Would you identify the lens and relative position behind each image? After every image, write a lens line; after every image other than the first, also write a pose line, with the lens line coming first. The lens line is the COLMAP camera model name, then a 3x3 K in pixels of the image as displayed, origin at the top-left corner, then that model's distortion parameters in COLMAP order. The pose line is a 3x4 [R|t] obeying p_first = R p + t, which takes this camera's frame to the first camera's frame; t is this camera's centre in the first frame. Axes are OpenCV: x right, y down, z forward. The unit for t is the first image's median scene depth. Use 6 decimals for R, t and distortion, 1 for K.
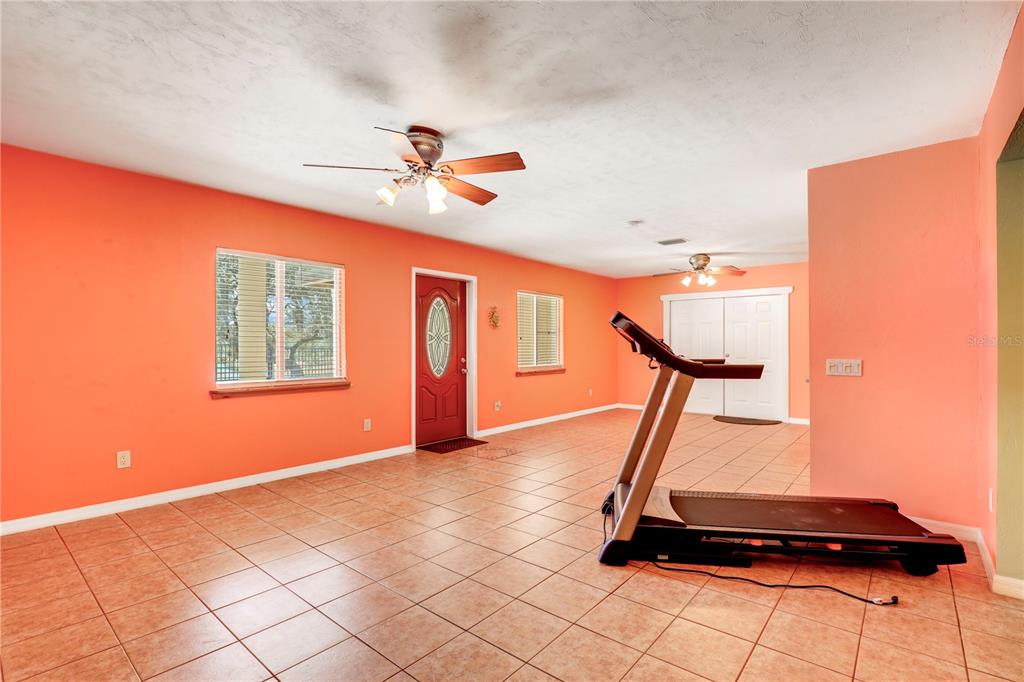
lens RADIAL K [[470.1, 0, 514.8], [0, 470.1, 345.2], [0, 0, 1]] dist [-0.002959, 0.000994]
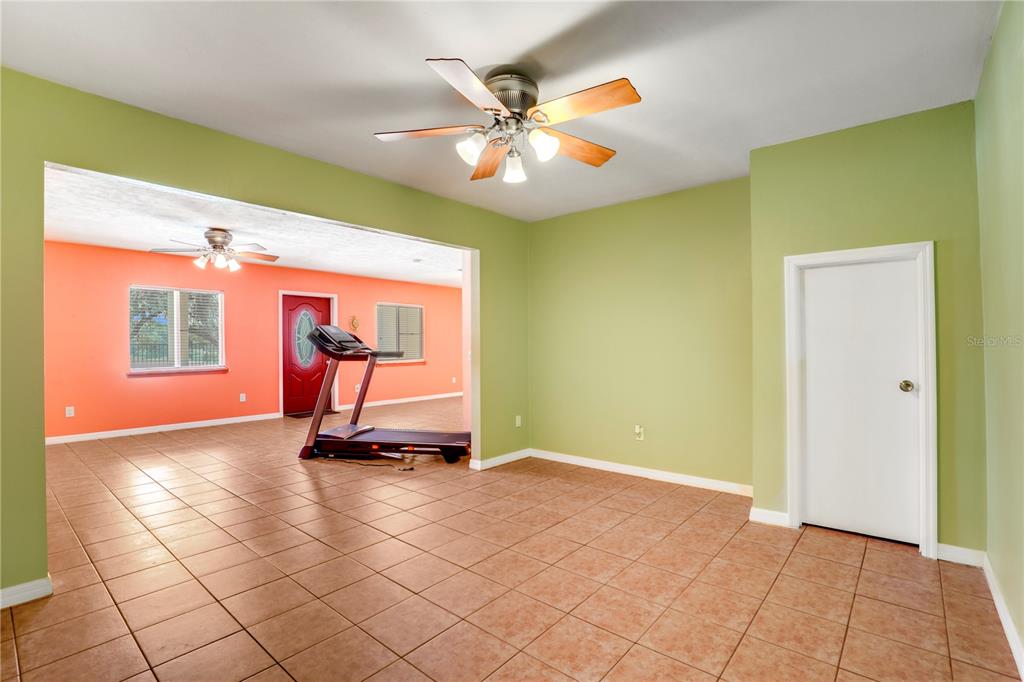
lens RADIAL K [[470.1, 0, 509.1], [0, 470.1, 342.4], [0, 0, 1]] dist [-0.002959, 0.000994]
pose [[0.999605, -0.003450, -0.027884, 0.531222], [0.003526, 0.999990, 0.002680, -0.006478], [0.027875, -0.002777, 0.999608, -0.433002]]
